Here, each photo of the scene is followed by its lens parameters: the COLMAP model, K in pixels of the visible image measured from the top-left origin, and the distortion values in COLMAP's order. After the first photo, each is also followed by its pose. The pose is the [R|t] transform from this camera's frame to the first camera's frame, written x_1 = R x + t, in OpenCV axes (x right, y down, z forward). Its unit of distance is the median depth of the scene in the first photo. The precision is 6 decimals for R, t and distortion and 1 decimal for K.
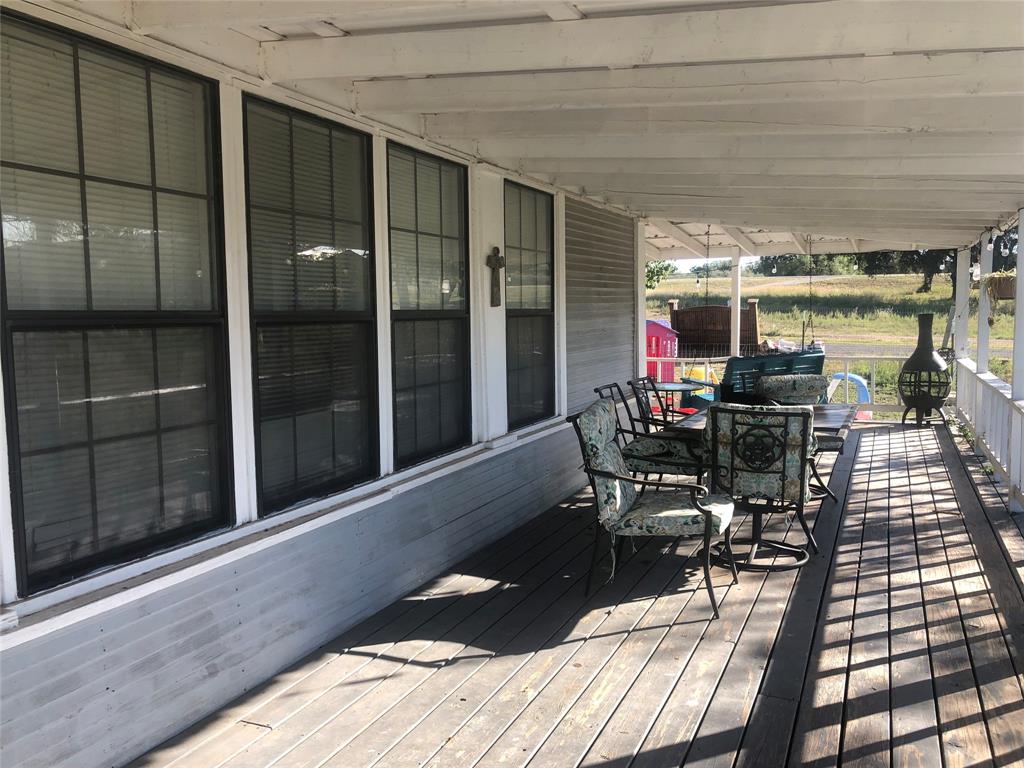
lens RADIAL K [[839.0, 0, 508.0], [0, 839.0, 382.2], [0, 0, 1]] dist [0.050940, -0.058349]
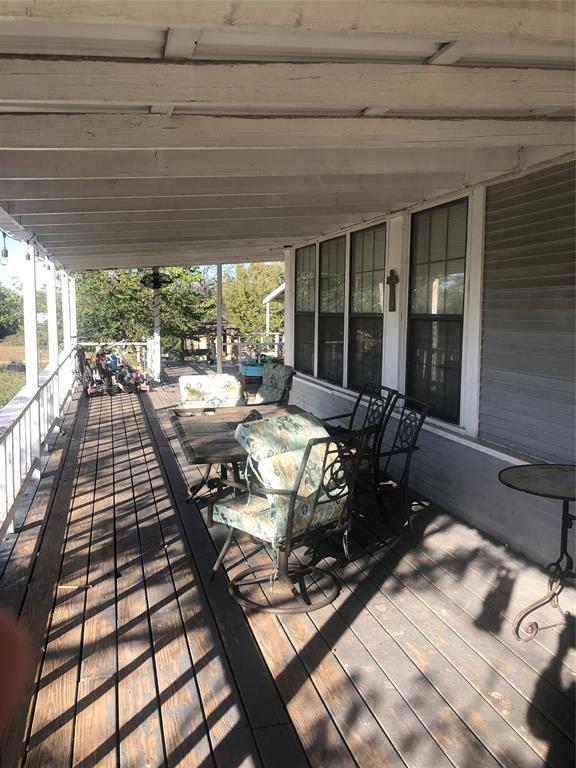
lens RADIAL K [[629.2, 0, 286.0], [0, 629.2, 383.5], [0, 0, 1]] dist [0.050940, -0.058349]
pose [[-0.772190, 0.082358, -0.630031, 0.892911], [-0.053606, 0.979585, 0.193753, -0.186228], [0.633126, 0.183388, -0.752011, 1.896852]]
